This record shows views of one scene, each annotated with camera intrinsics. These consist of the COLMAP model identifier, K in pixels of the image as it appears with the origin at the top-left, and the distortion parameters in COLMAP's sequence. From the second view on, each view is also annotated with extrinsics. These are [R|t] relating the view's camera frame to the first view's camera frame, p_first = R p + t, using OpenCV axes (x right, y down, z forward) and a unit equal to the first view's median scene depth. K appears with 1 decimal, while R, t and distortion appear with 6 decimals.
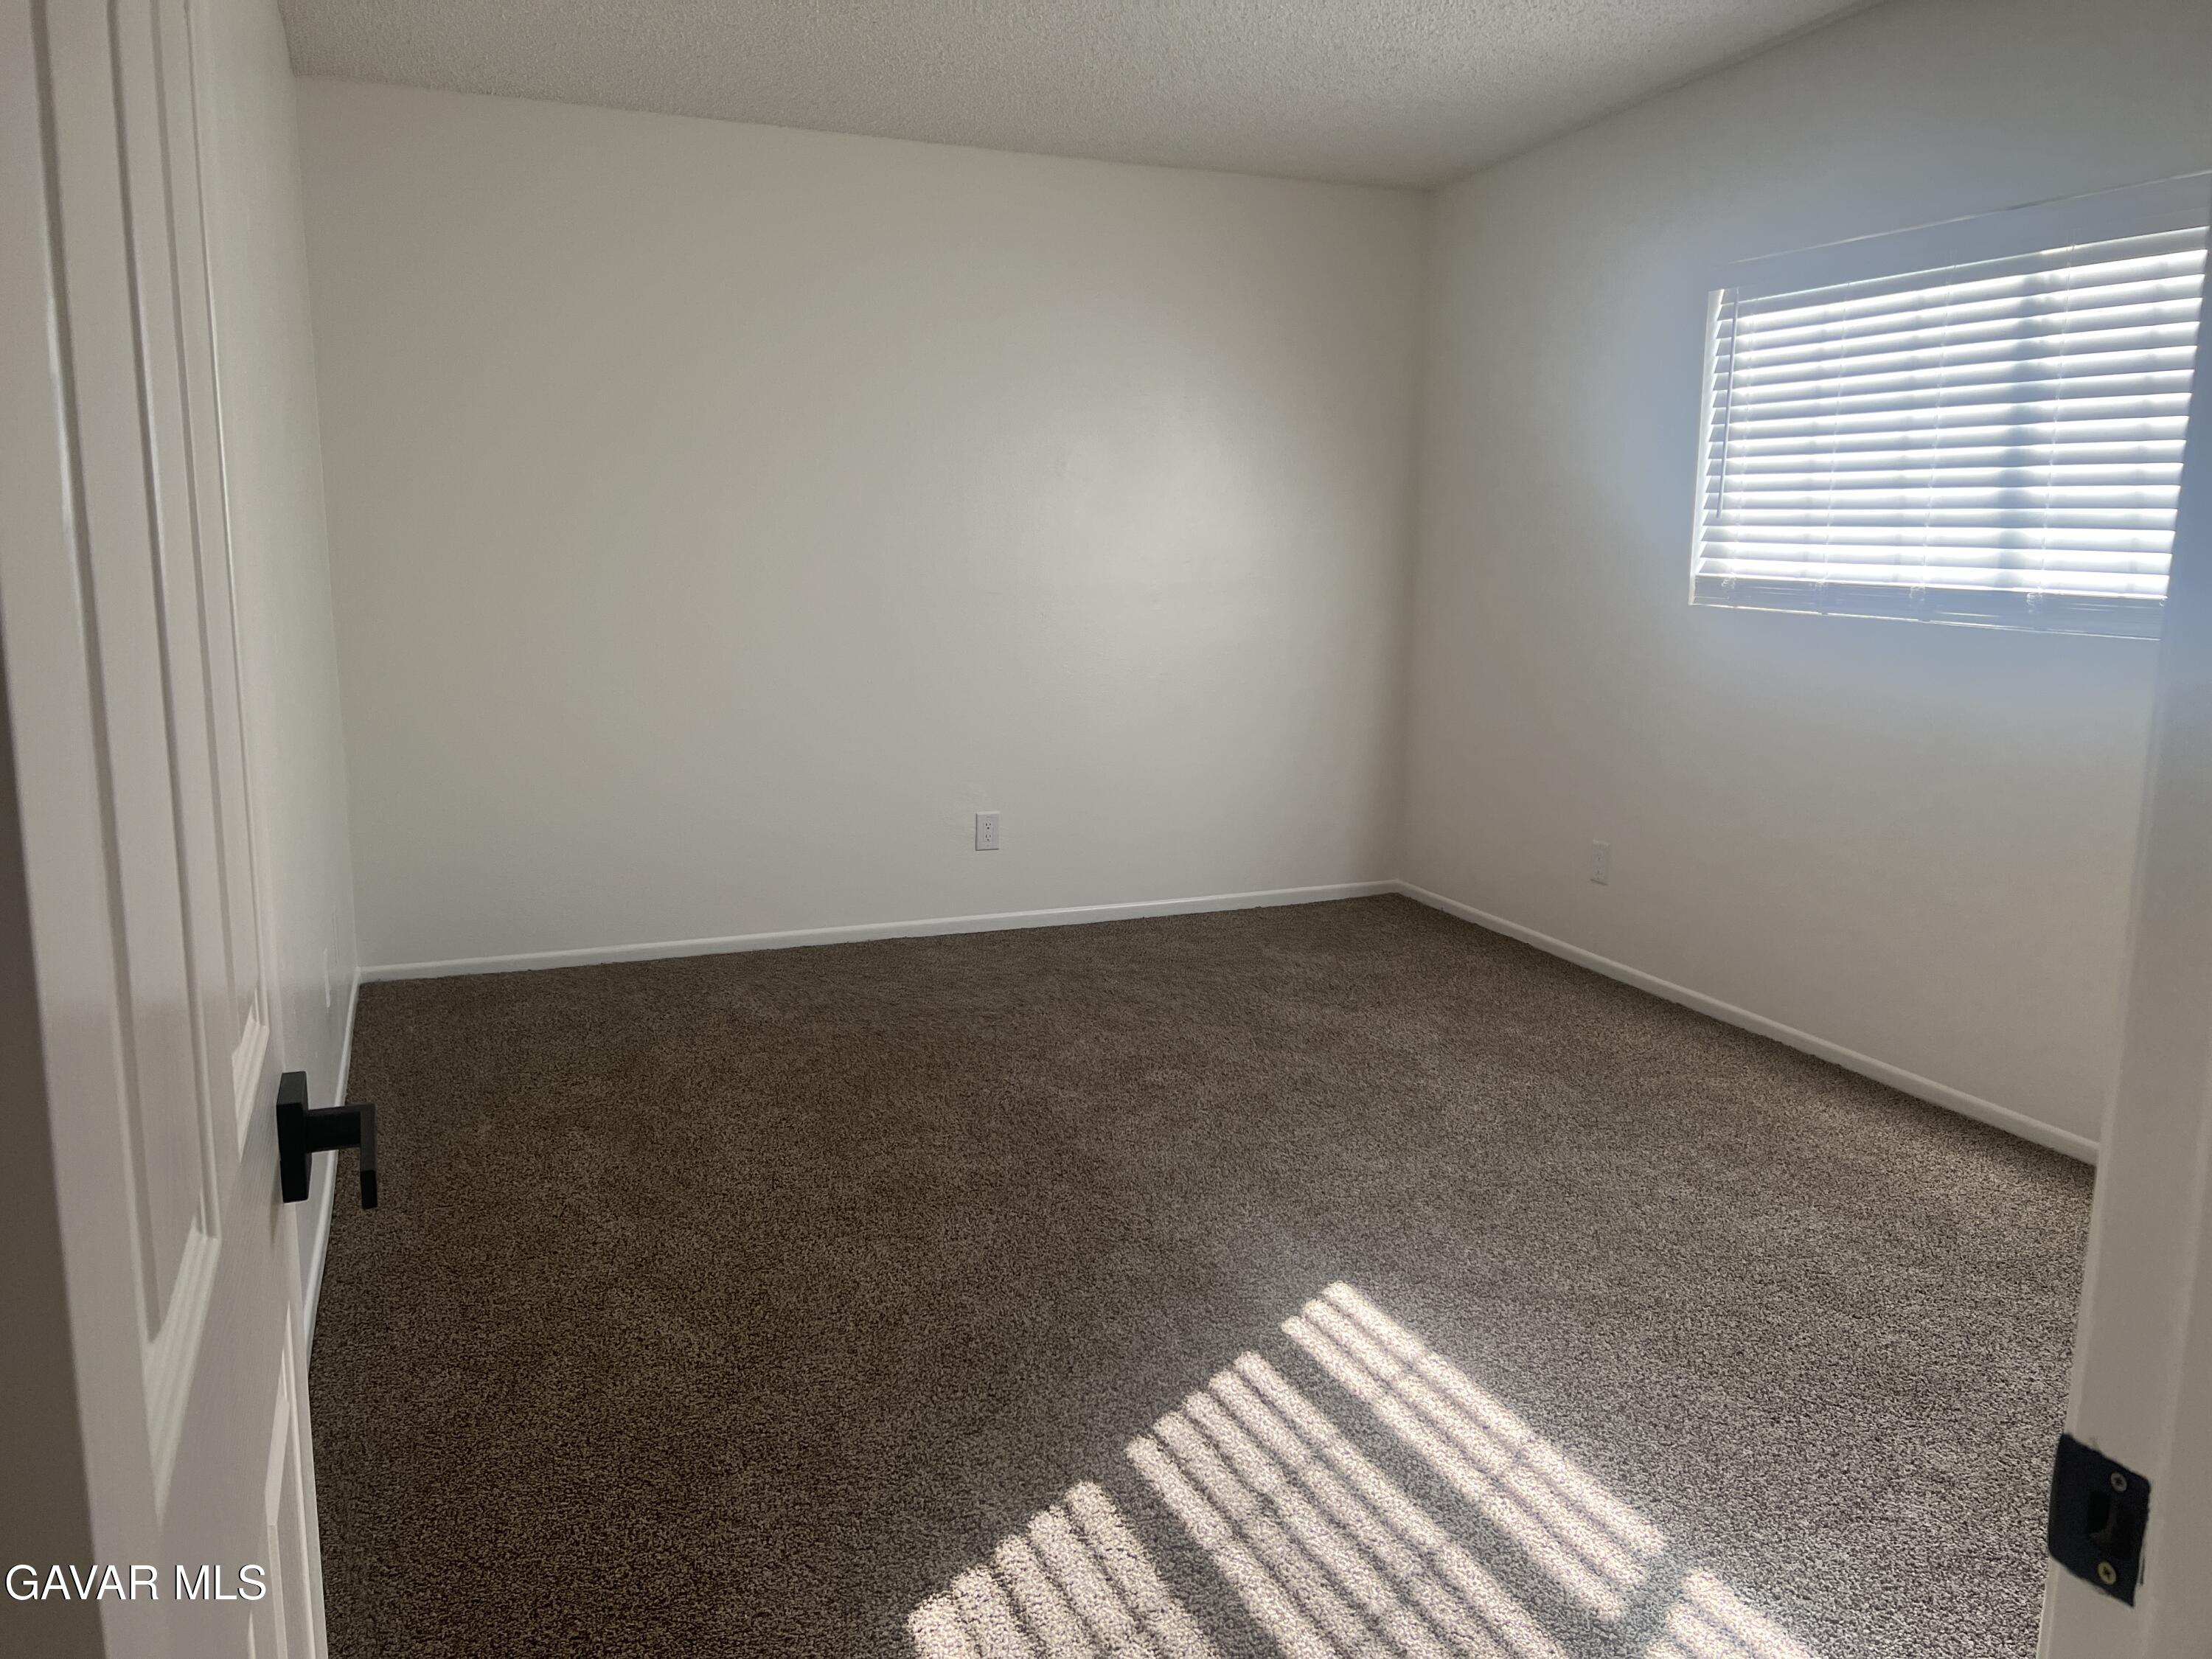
lens RADIAL K [[1733.7, 0, 1106.0], [0, 1733.7, 829.5], [0, 0, 1]] dist [-0.121363, 0.002073]
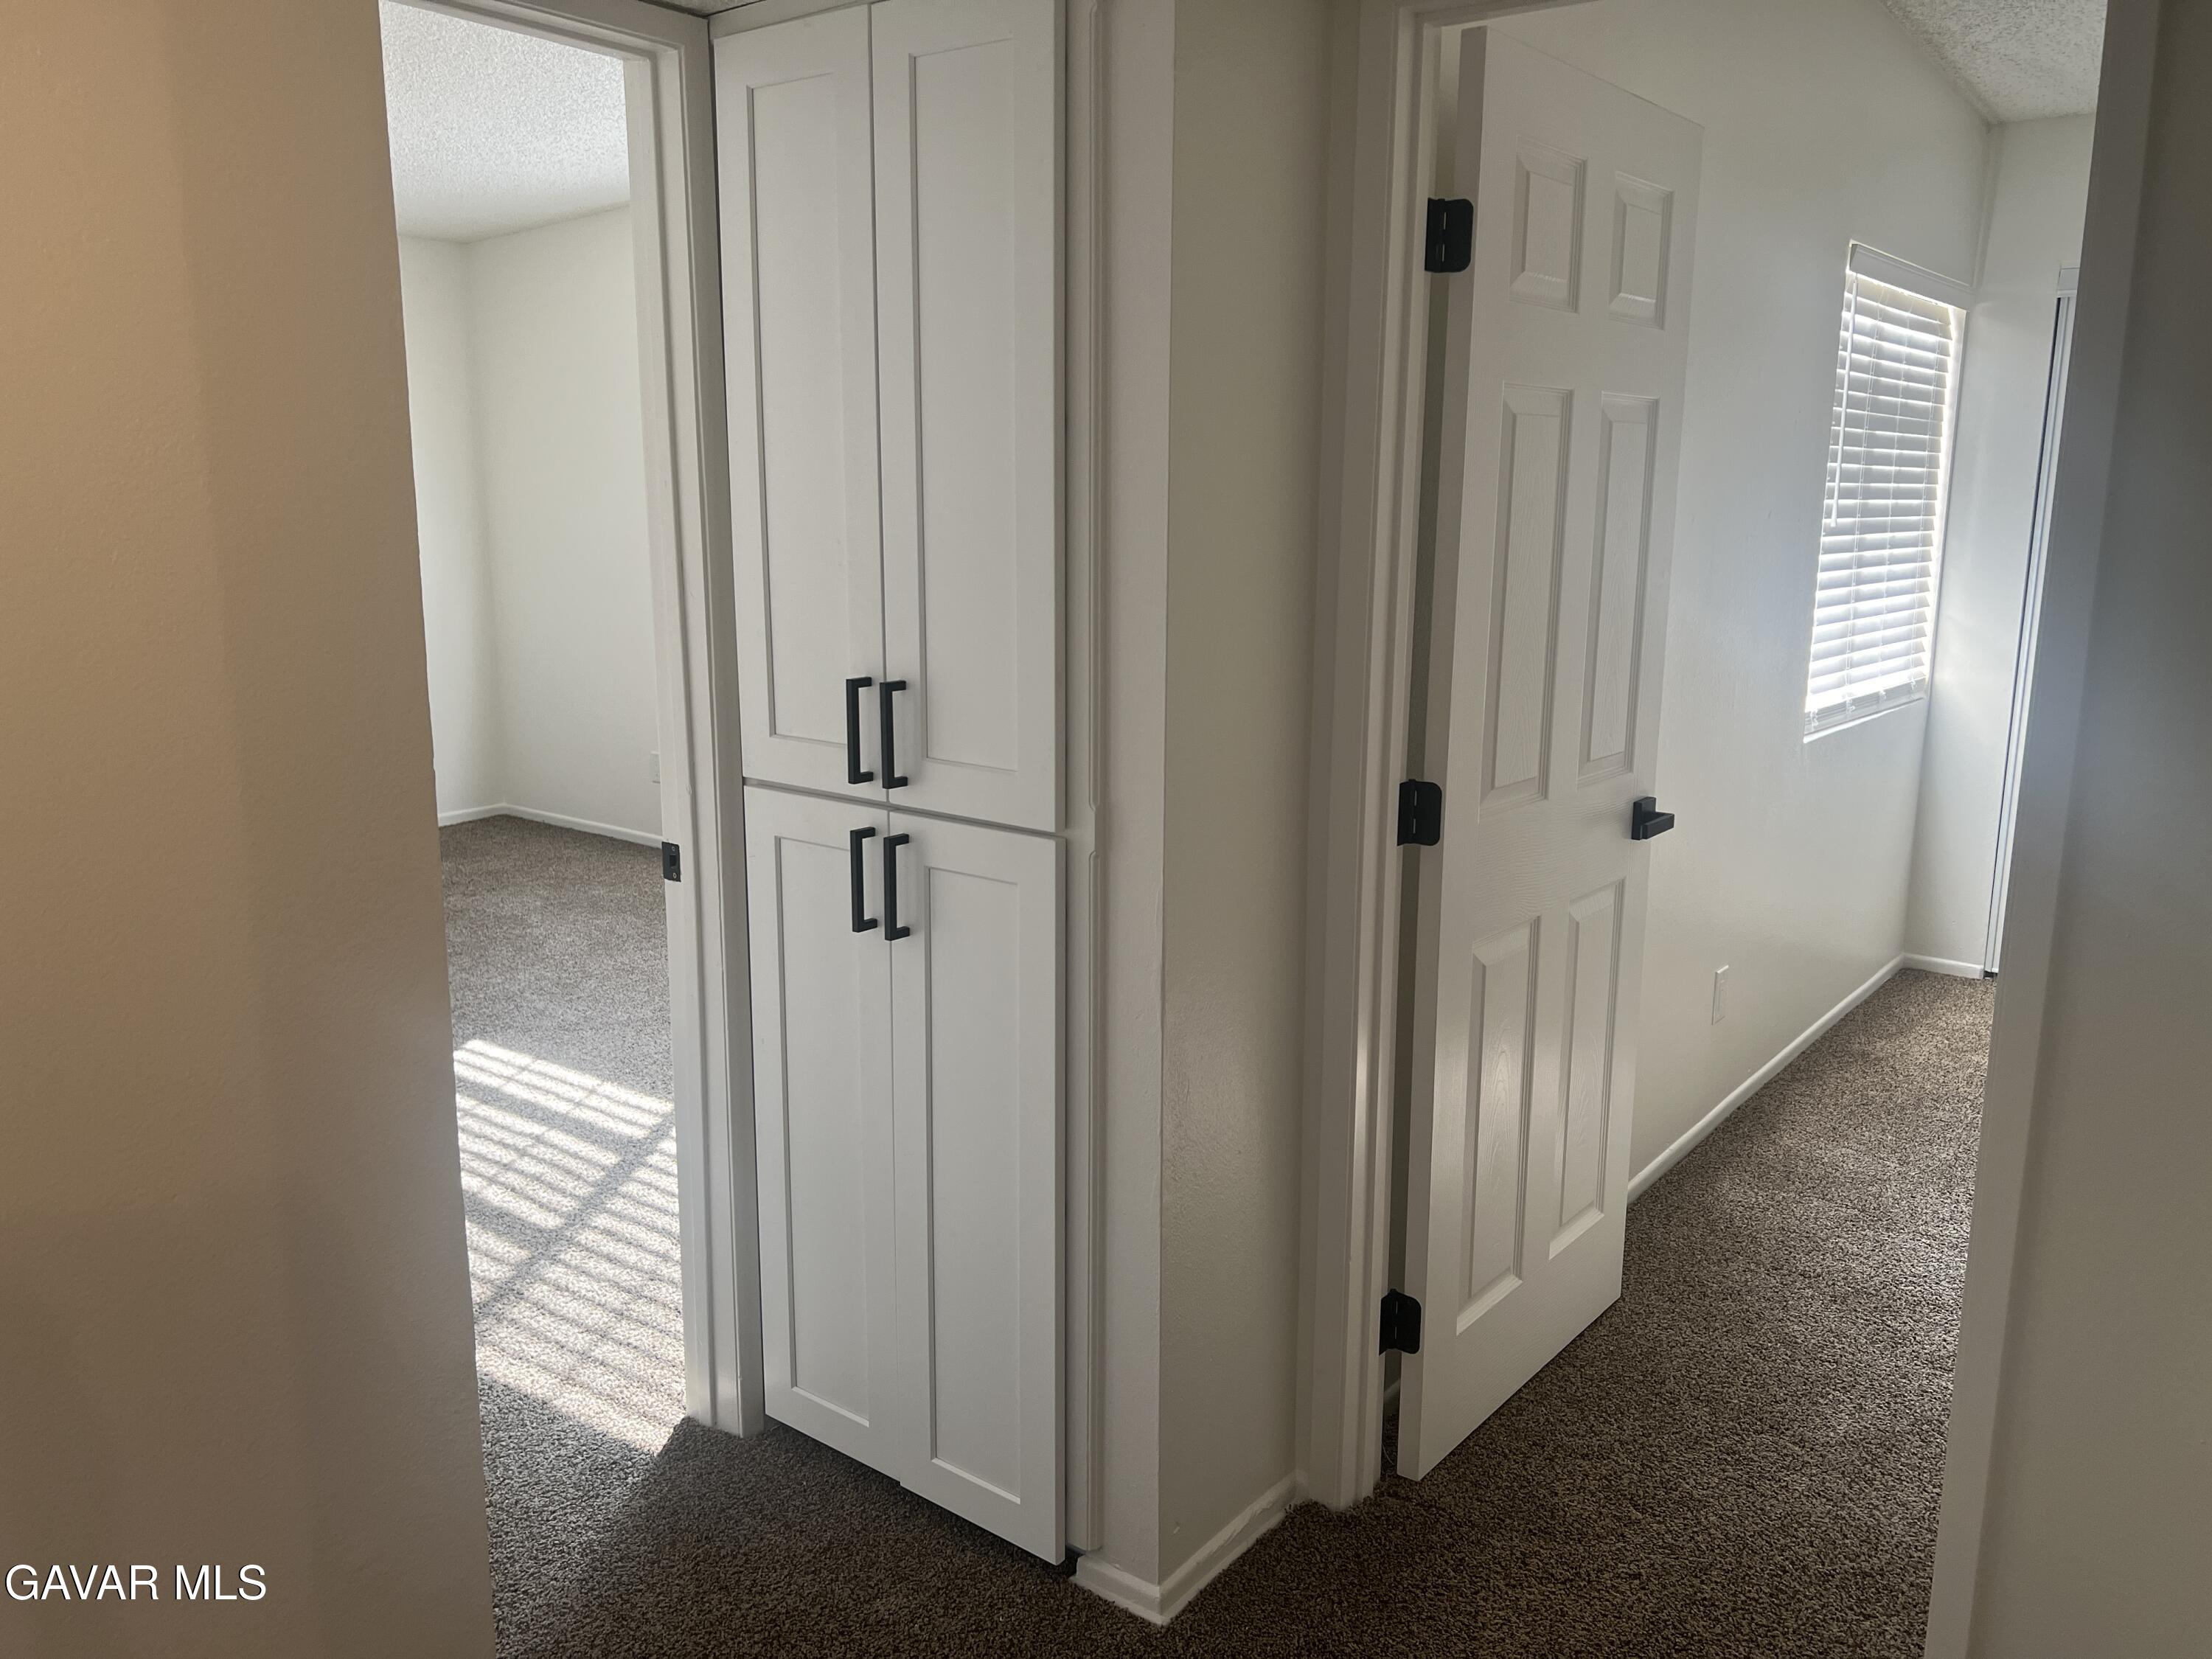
lens RADIAL K [[1671.5, 0, 1106.0], [0, 1671.5, 829.5], [0, 0, 1]] dist [0.025300, 0.002109]
pose [[0.872605, -0.096105, 0.478877, -0.067861], [0.080229, 0.995336, 0.053560, 0.045939], [-0.481792, -0.008317, 0.876246, -0.566024]]
